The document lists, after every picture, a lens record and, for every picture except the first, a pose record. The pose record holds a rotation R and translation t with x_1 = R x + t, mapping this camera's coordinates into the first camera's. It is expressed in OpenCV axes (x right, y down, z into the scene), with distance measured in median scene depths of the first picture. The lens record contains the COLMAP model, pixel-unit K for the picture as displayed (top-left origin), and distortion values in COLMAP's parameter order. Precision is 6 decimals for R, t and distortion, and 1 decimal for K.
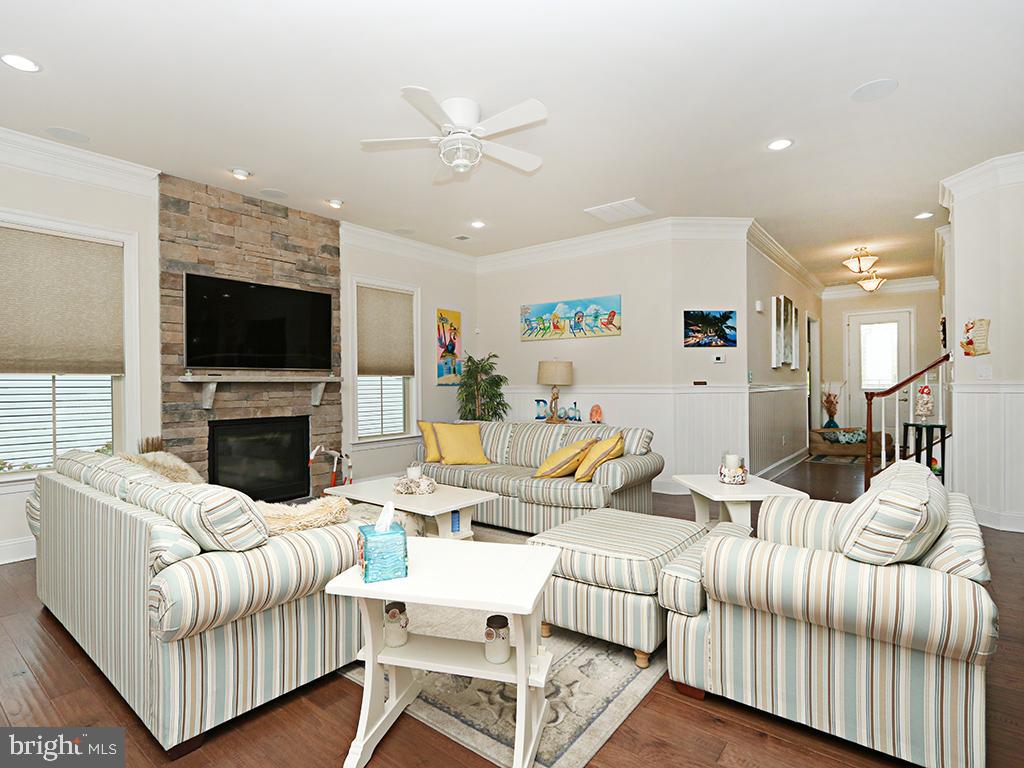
lens RADIAL K [[517.7, 0, 506.1], [0, 517.7, 388.0], [0, 0, 1]] dist [0.000119, -0.000244]
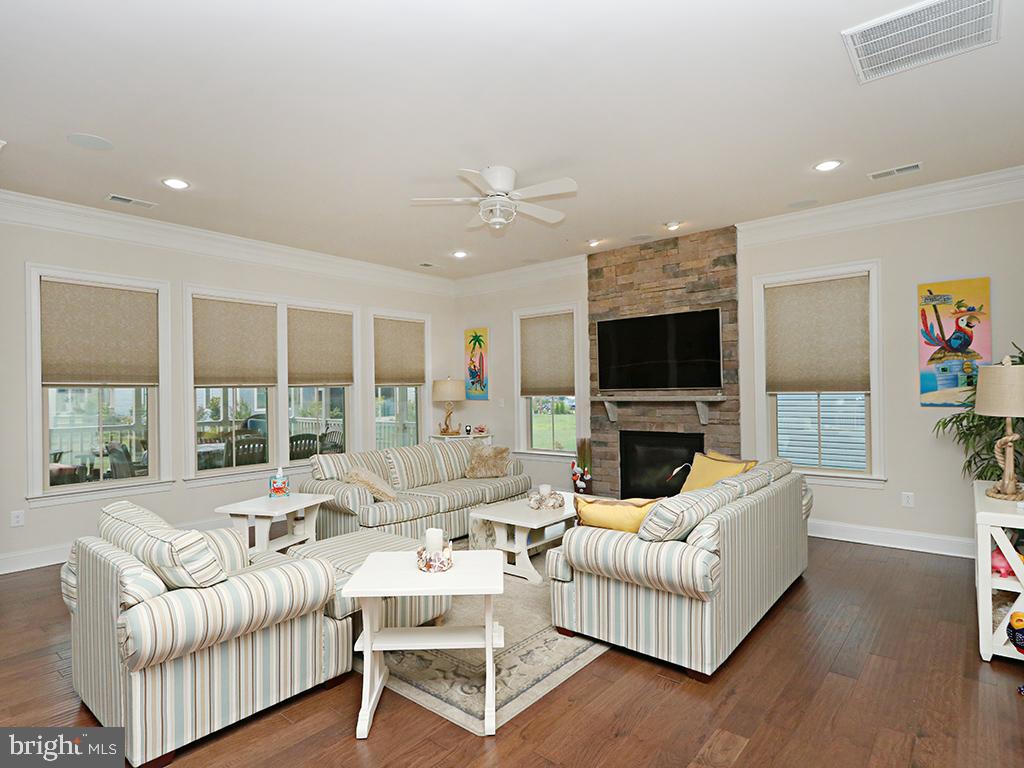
lens RADIAL K [[562.1, 0, 511.0], [0, 562.1, 388.9], [0, 0, 1]] dist [-0.006534, 0.000383]
pose [[-0.024769, 0.002651, -0.999690, 0.720319], [0.007358, 0.999970, 0.002469, -0.039598], [0.999666, -0.007294, -0.024788, 0.659101]]
